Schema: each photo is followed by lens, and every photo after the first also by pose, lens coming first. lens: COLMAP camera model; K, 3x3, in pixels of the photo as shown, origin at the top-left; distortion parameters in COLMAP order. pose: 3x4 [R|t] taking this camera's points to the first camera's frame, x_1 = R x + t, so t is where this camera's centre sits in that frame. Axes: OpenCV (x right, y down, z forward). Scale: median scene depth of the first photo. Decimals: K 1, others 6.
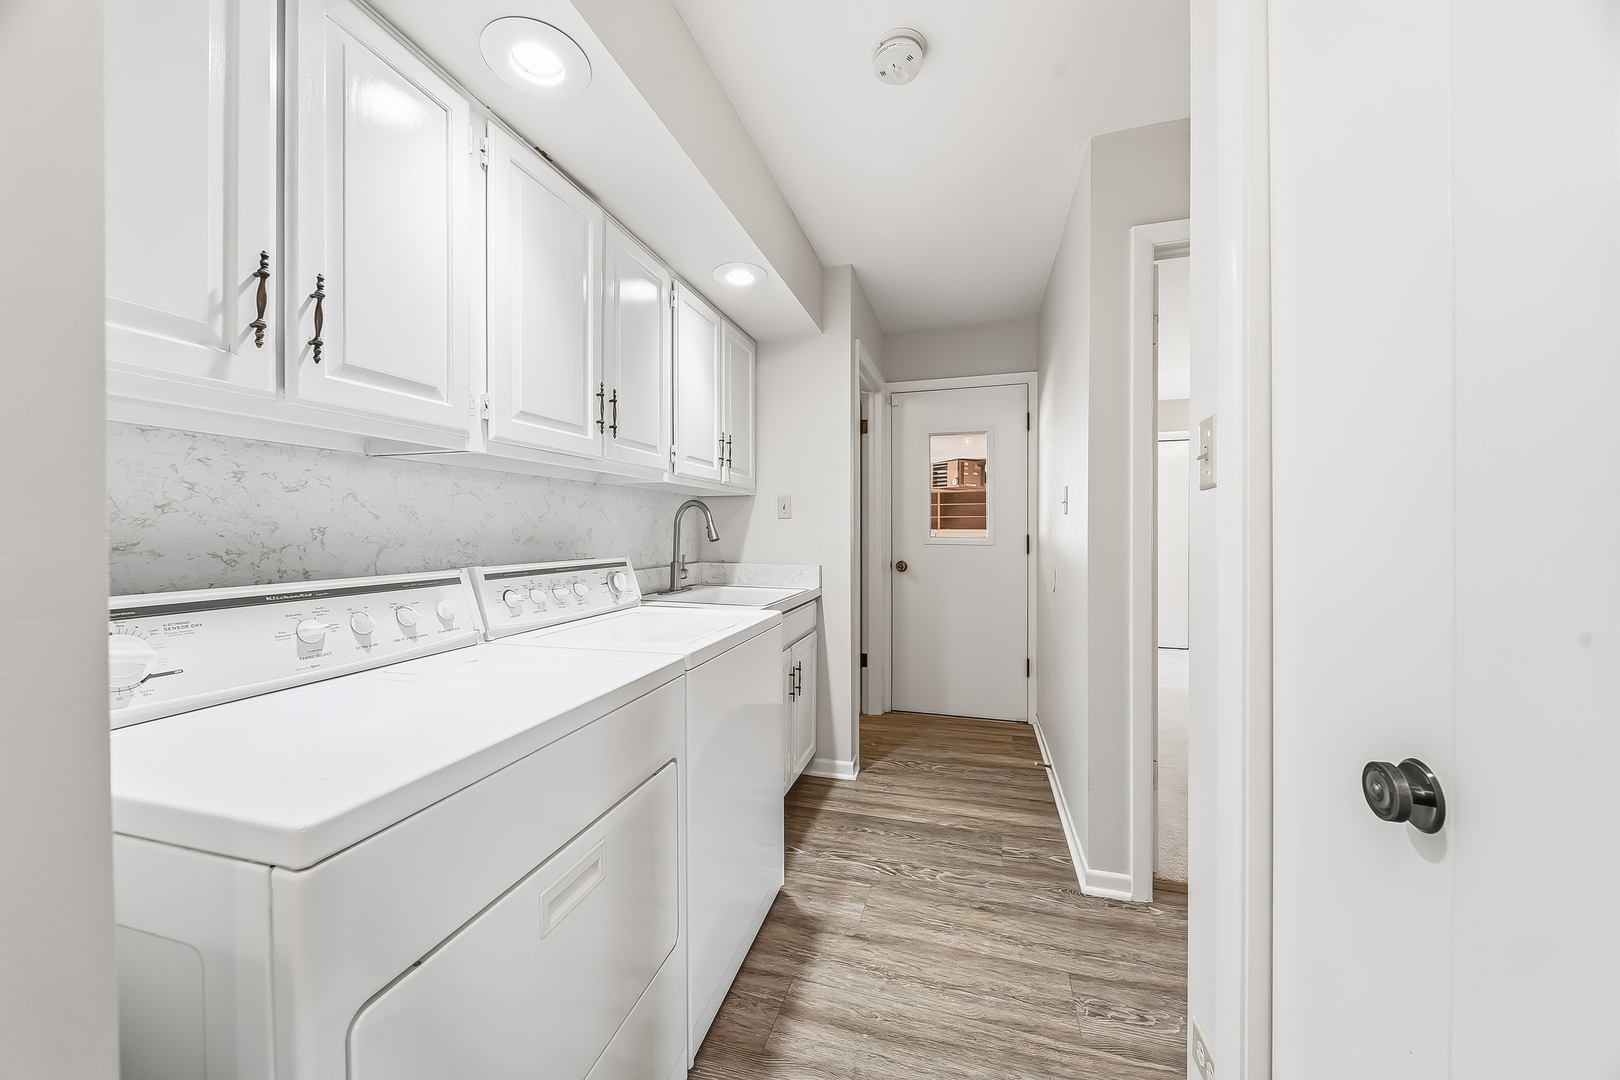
lens RADIAL K [[571.3, 0, 811.8], [0, 571.3, 538.0], [0, 0, 1]] dist [-0.001613, -0.000510]
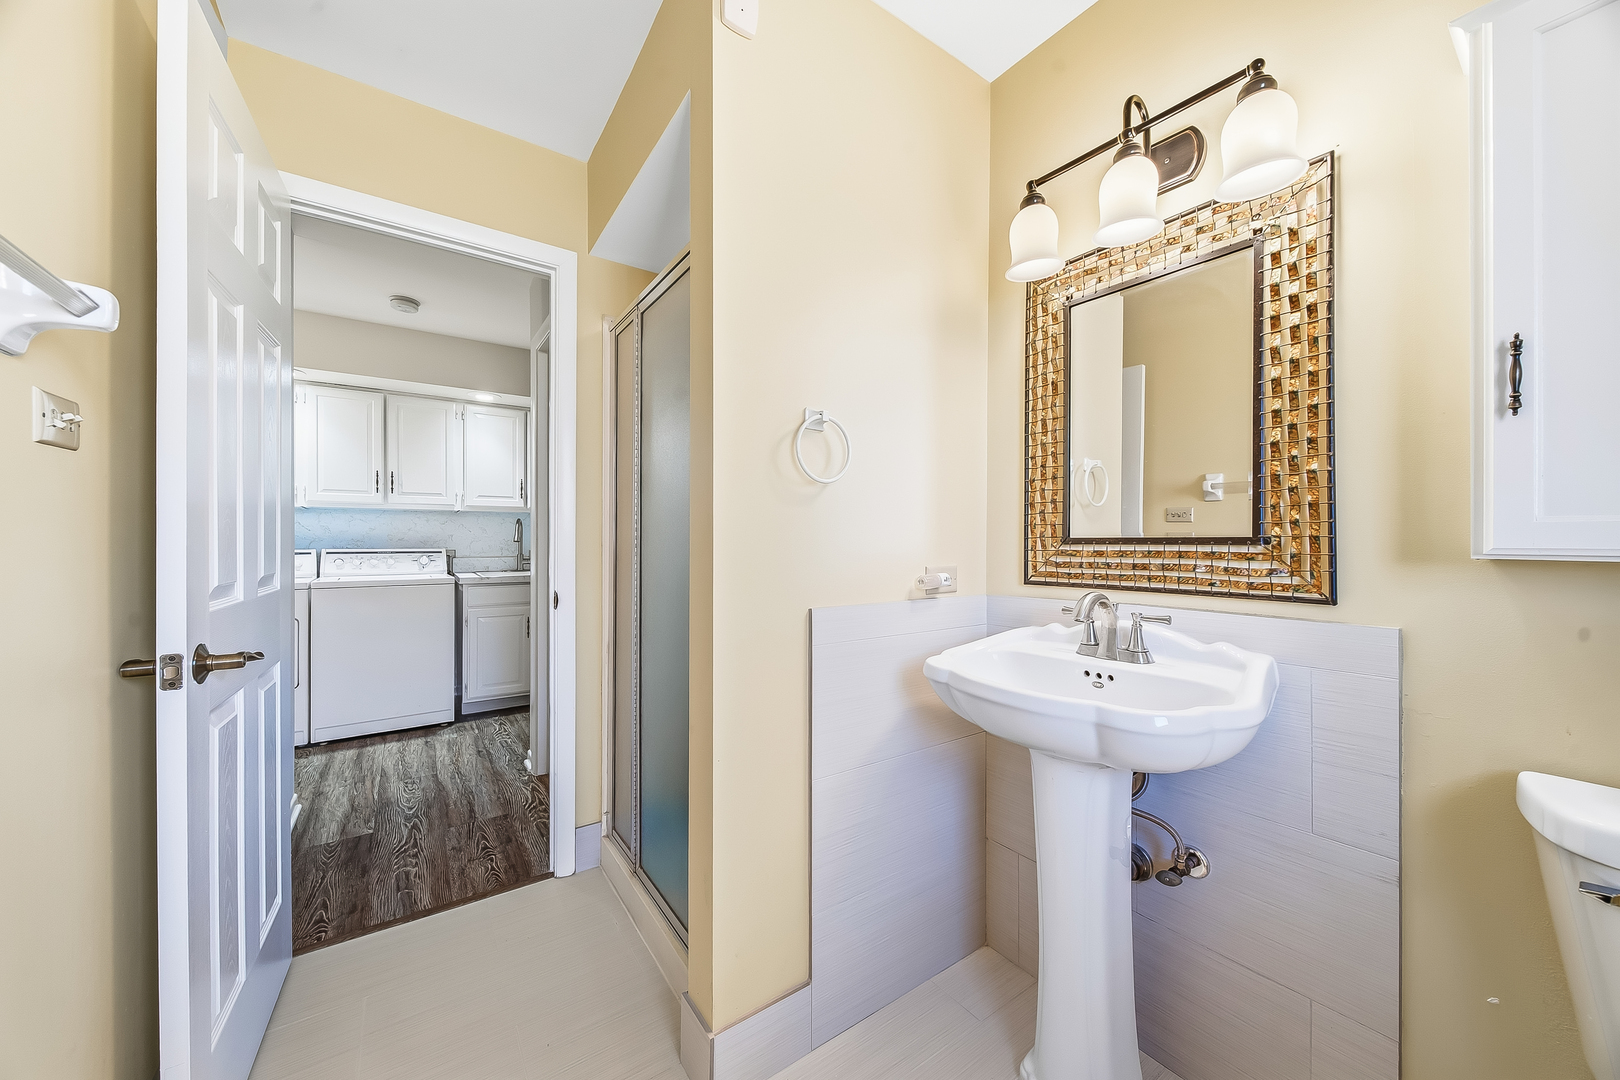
lens RADIAL K [[571.3, 0, 800.0], [0, 571.3, 544.9], [0, 0, 1]] dist [-0.001613, -0.000510]
pose [[0.782026, 0.004825, -0.623227, 2.385527], [-0.007529, 0.999970, -0.001707, 0.018359], [0.623200, 0.006027, 0.782039, 0.272920]]
